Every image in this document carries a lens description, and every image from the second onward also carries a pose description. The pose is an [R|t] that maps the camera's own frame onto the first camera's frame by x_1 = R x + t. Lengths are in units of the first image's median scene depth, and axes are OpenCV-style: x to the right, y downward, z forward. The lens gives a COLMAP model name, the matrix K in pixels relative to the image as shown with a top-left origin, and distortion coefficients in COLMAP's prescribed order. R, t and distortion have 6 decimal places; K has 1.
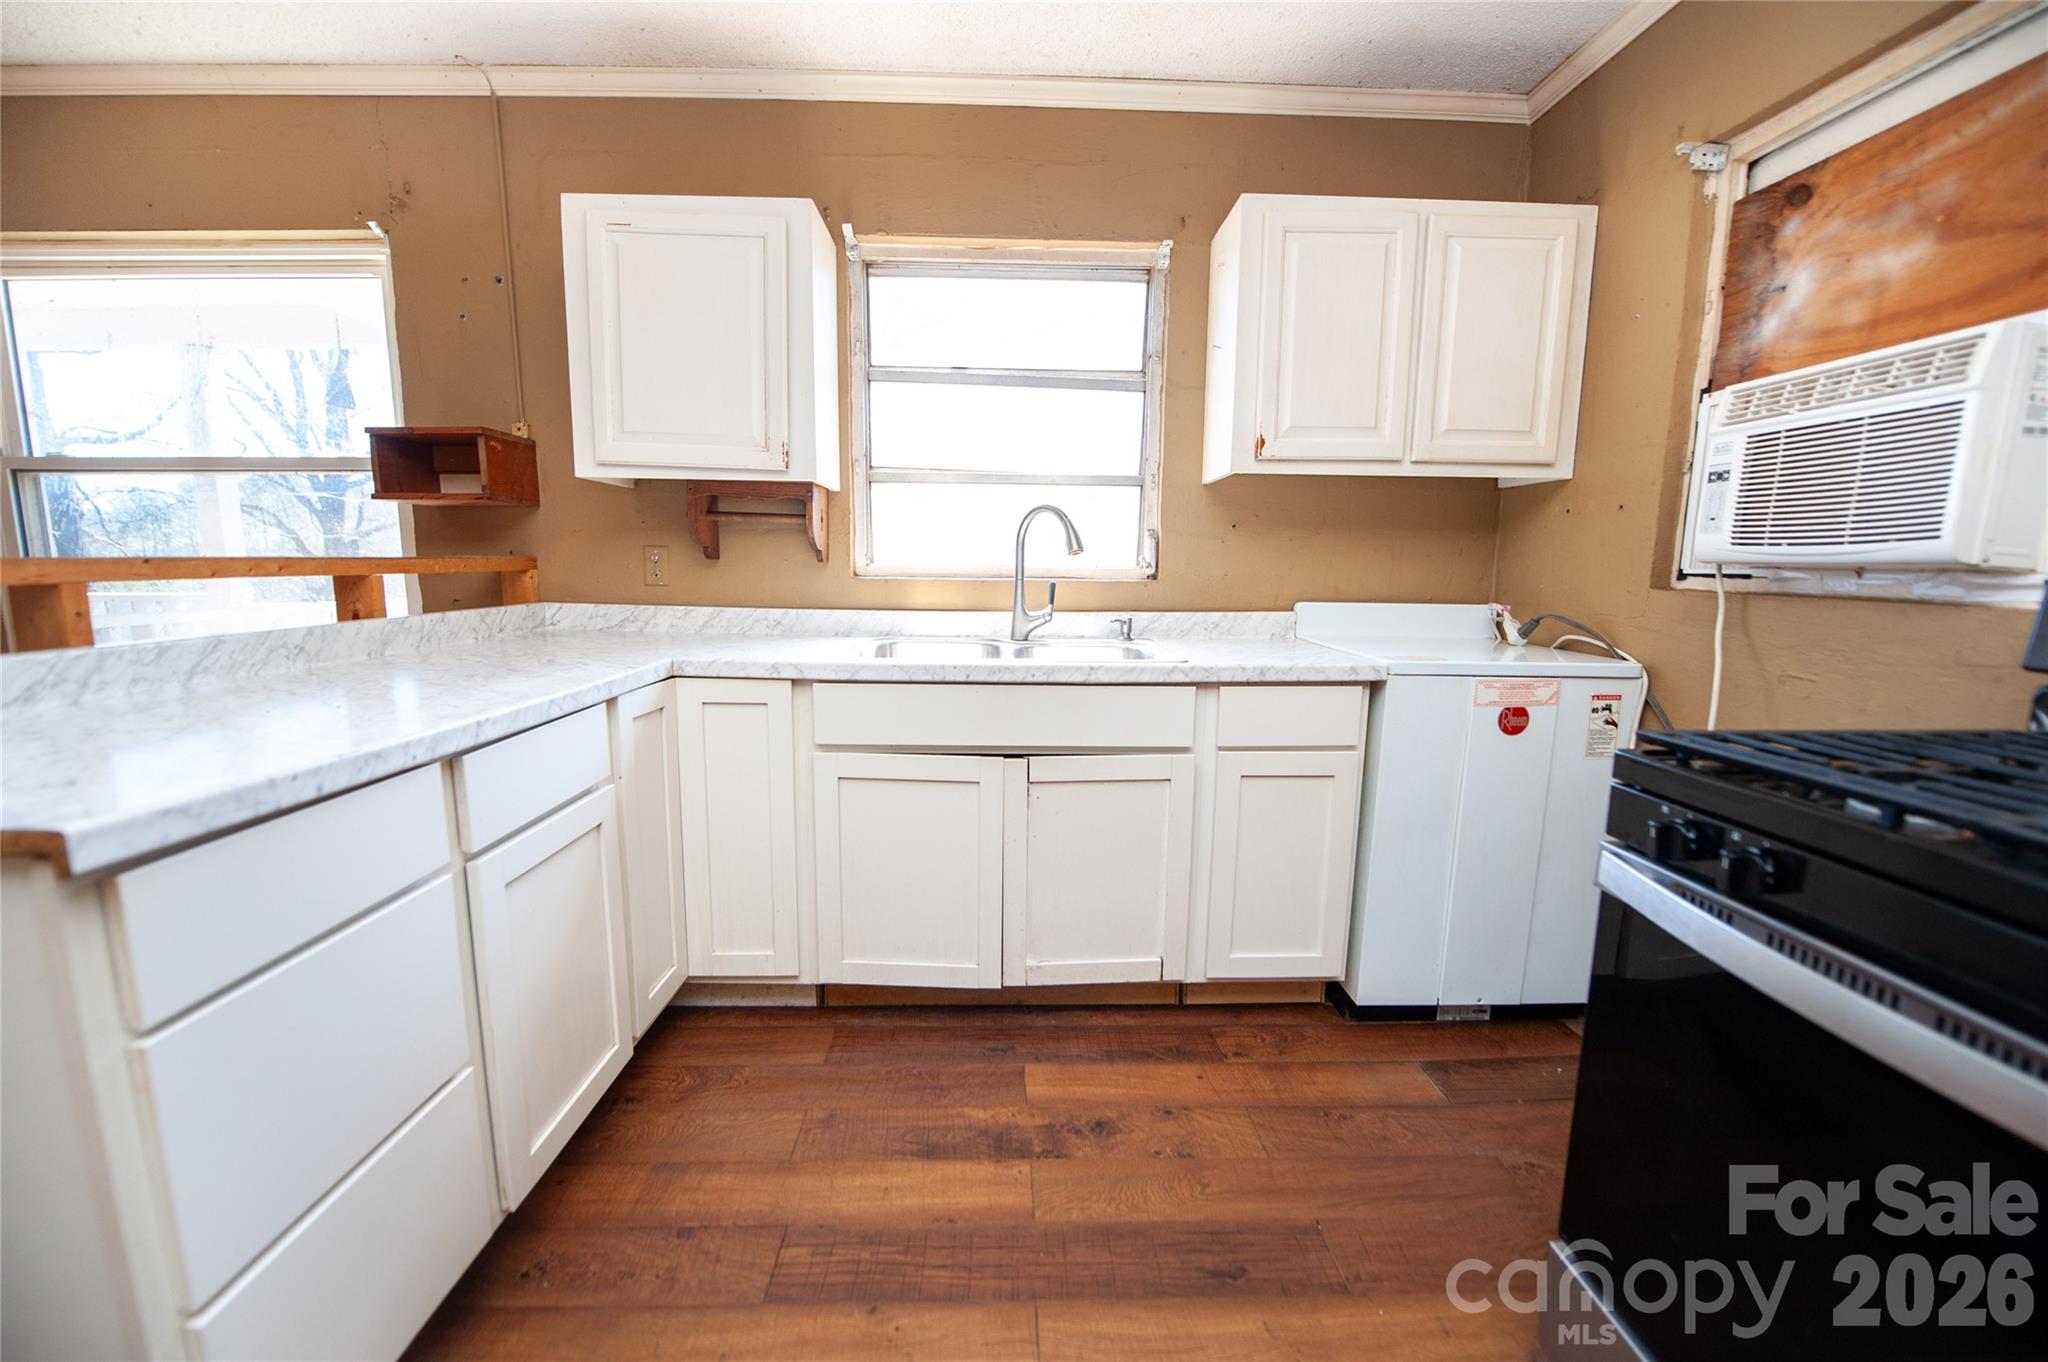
lens RADIAL K [[826.2, 0, 1028.0], [0, 826.2, 687.8], [0, 0, 1]] dist [-0.019340, -0.000733]
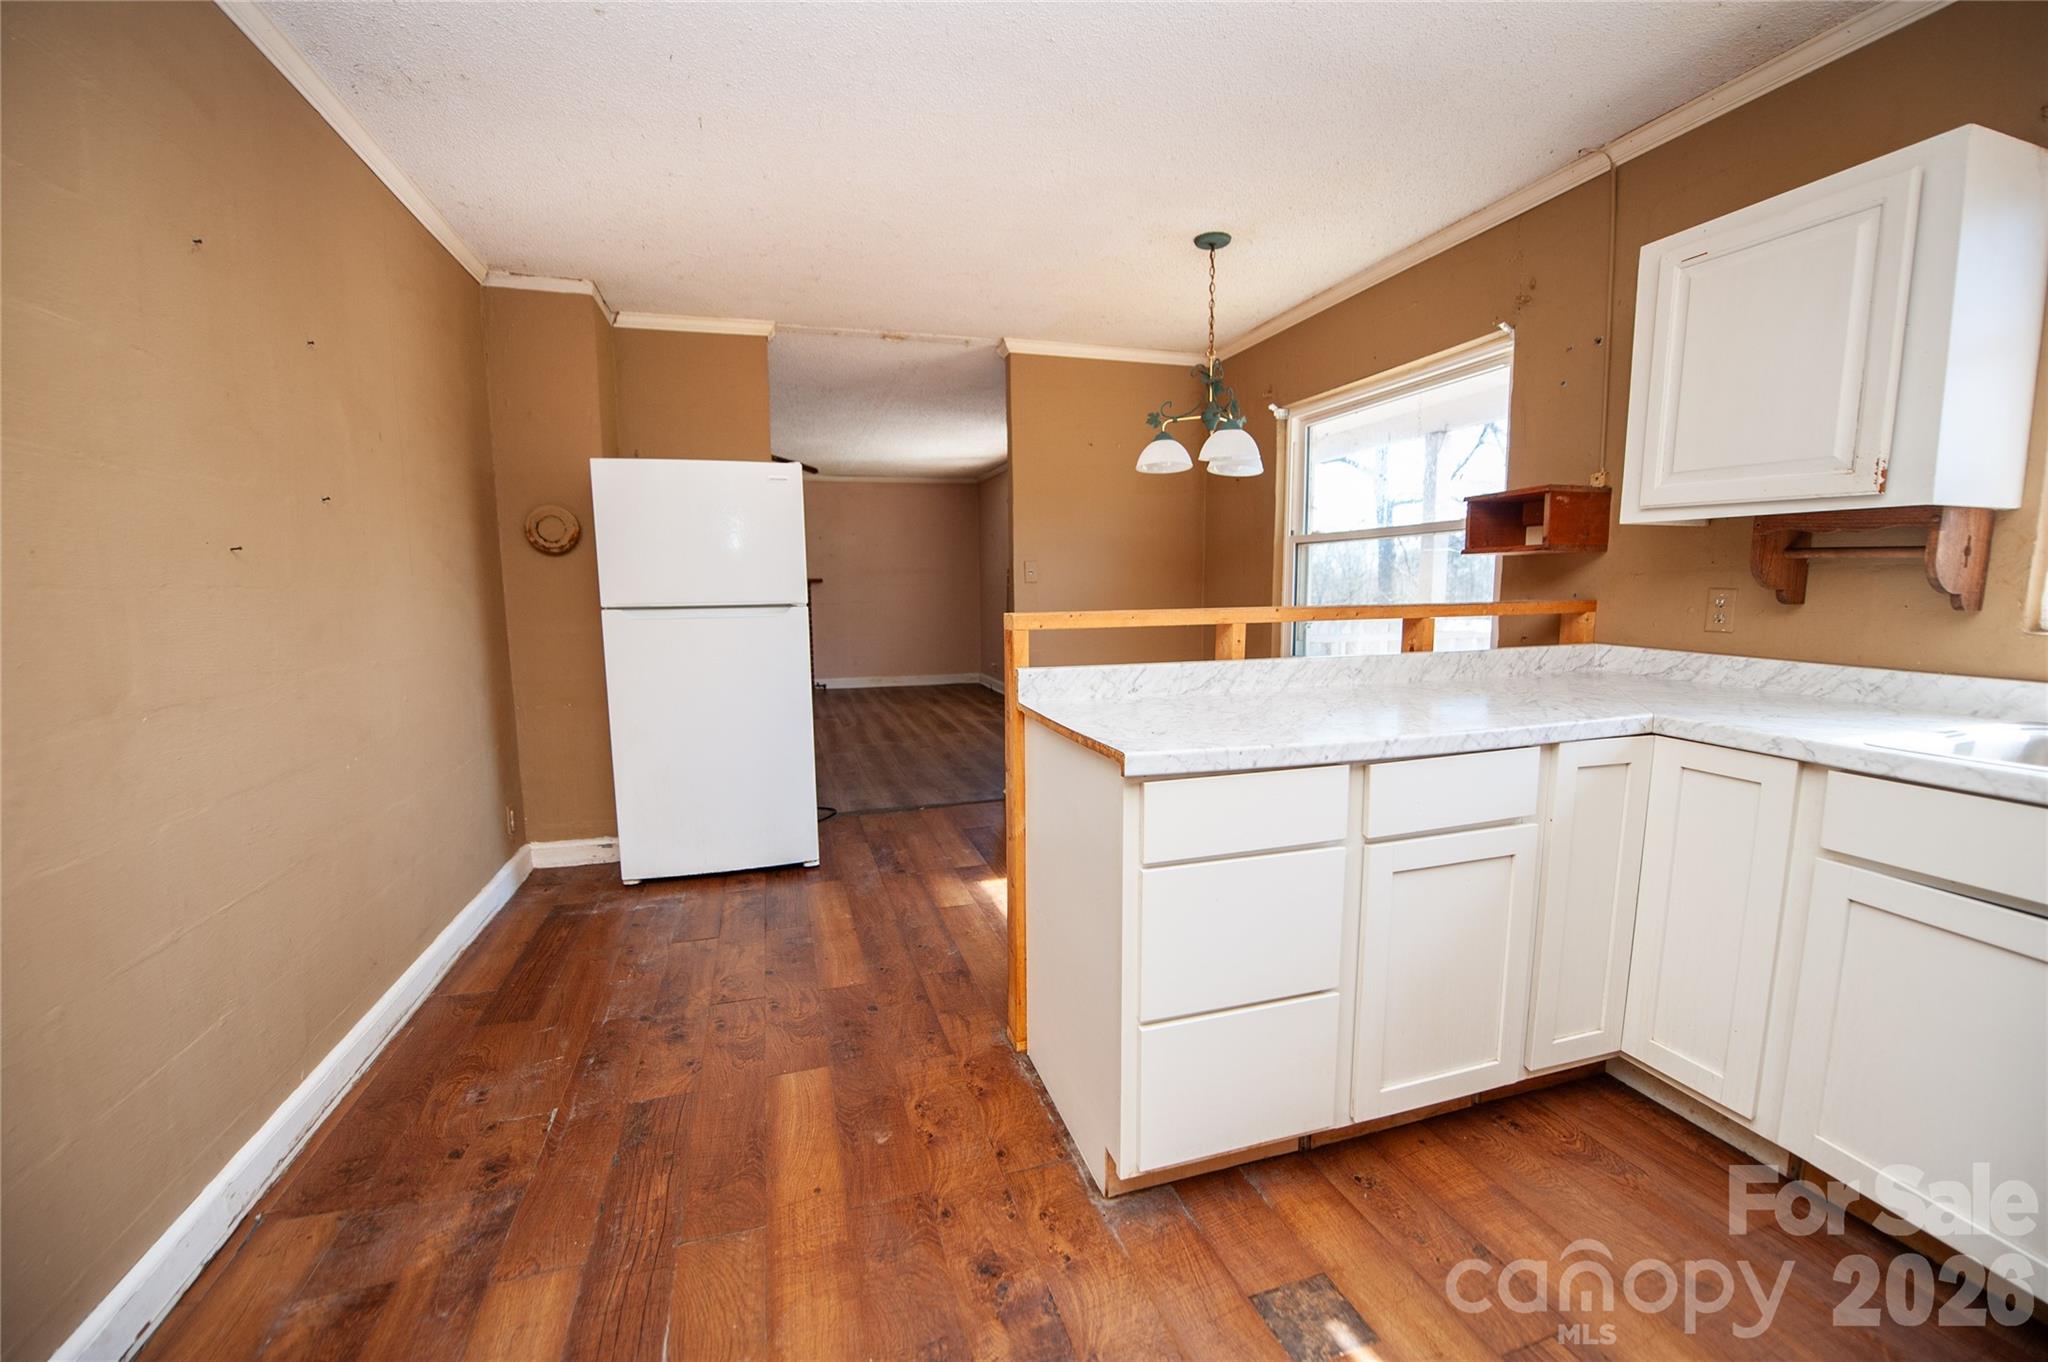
lens RADIAL K [[826.2, 0, 1028.0], [0, 826.2, 687.8], [0, 0, 1]] dist [-0.019340, -0.000733]
pose [[0.265617, 0.104687, -0.958378, 0.264991], [-0.130193, 0.988876, 0.071935, -0.039096], [0.955247, 0.105667, 0.276292, 0.053234]]
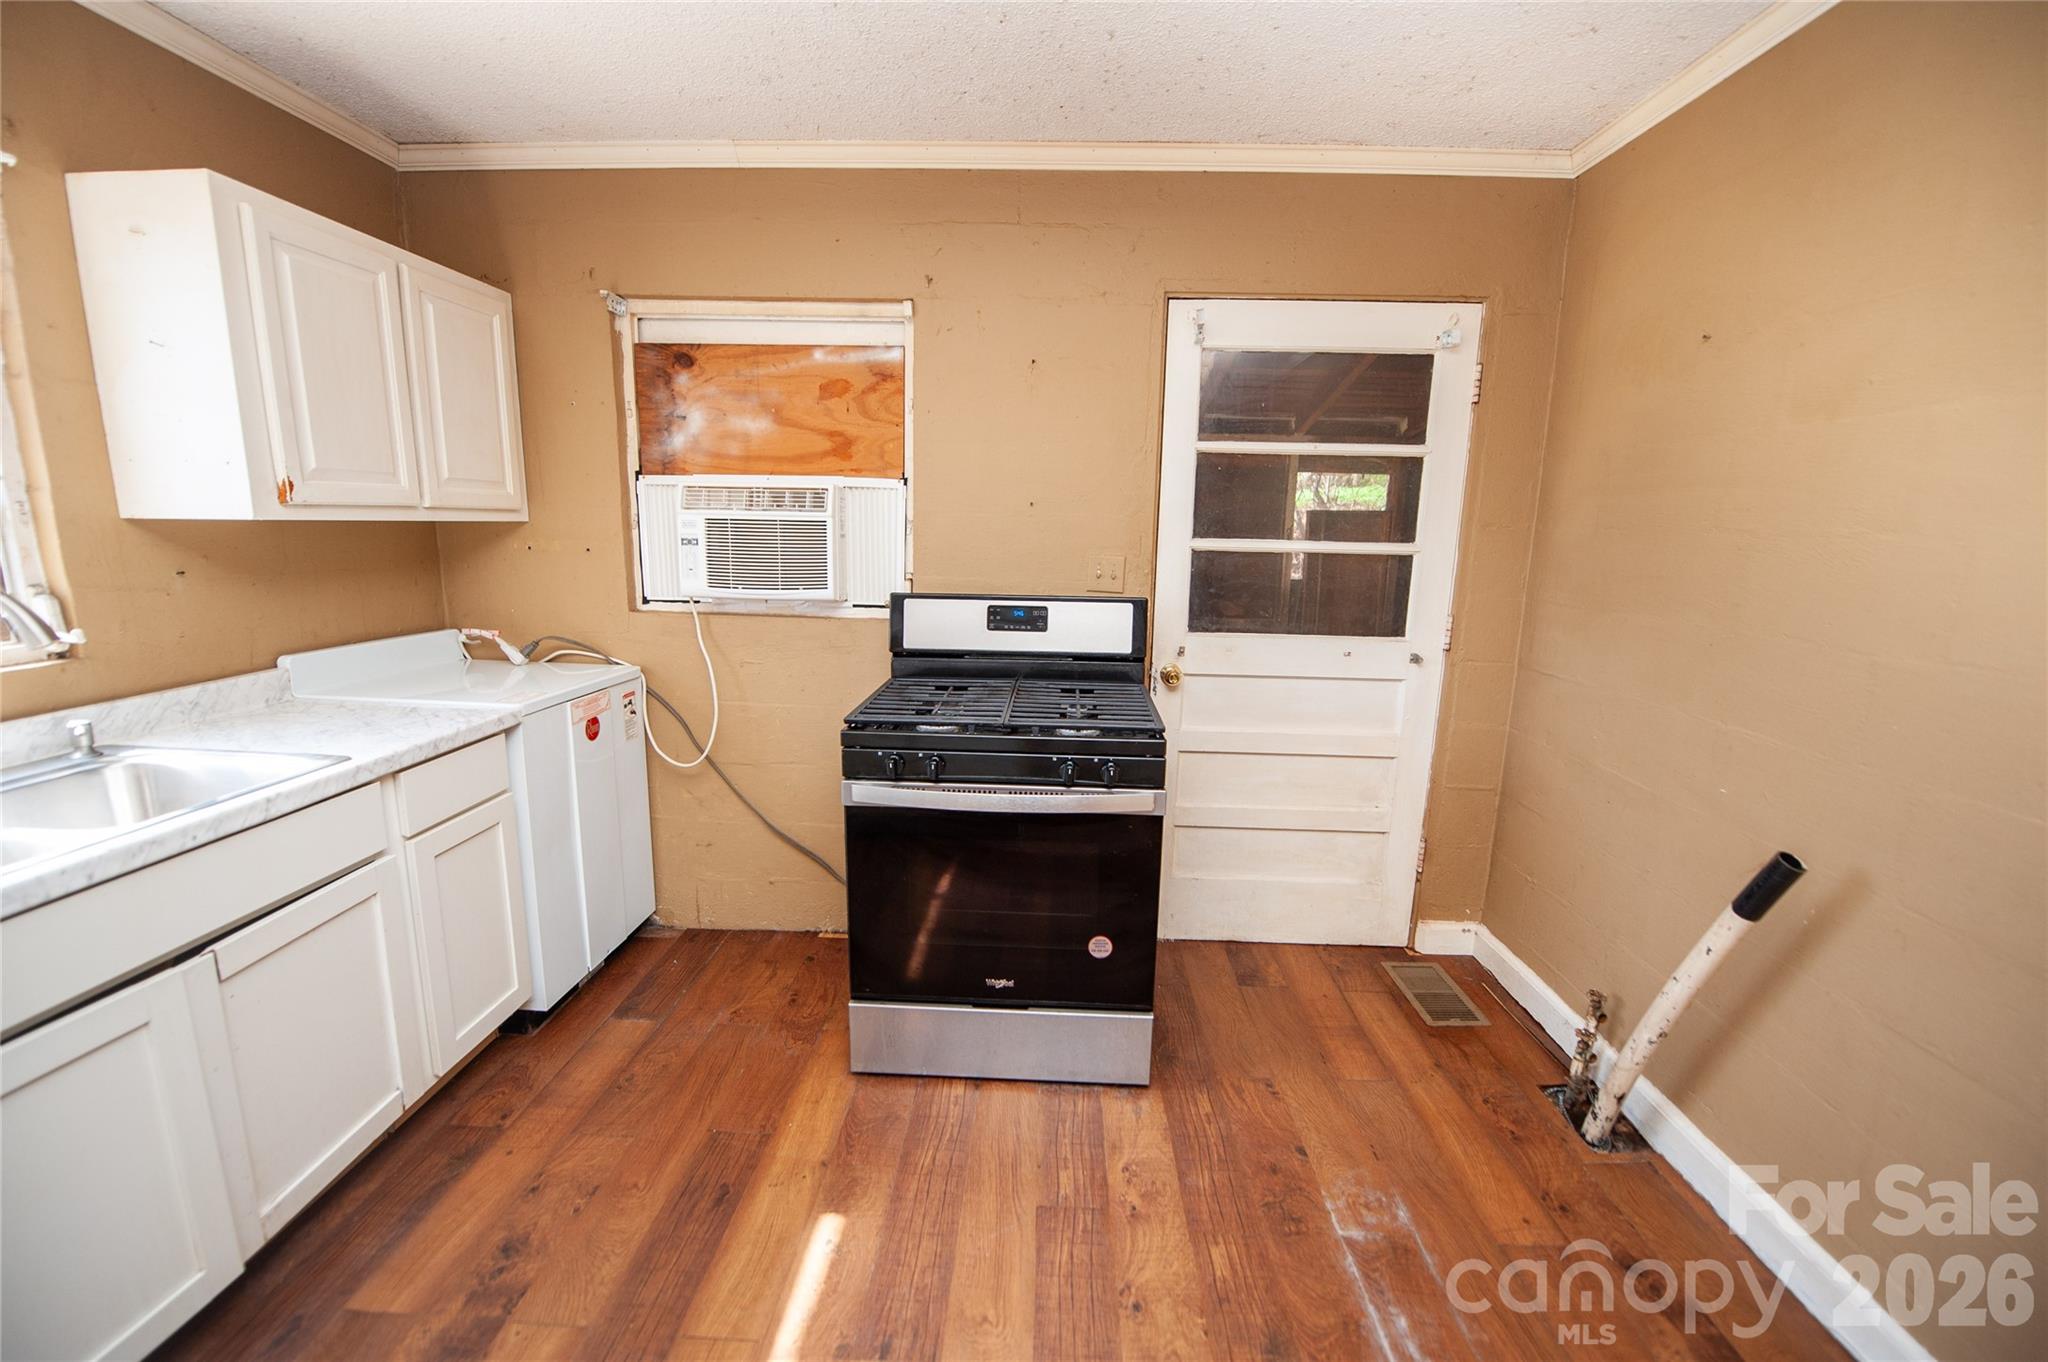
lens RADIAL K [[832.9, 0, 1032.6], [0, 832.9, 684.9], [0, 0, 1]] dist [-0.017763, -0.000321]
pose [[0.062515, -0.197120, 0.978384, -0.600196], [0.125359, 0.974089, 0.188245, -0.181586], [-0.990140, 0.110881, 0.085606, 0.220391]]
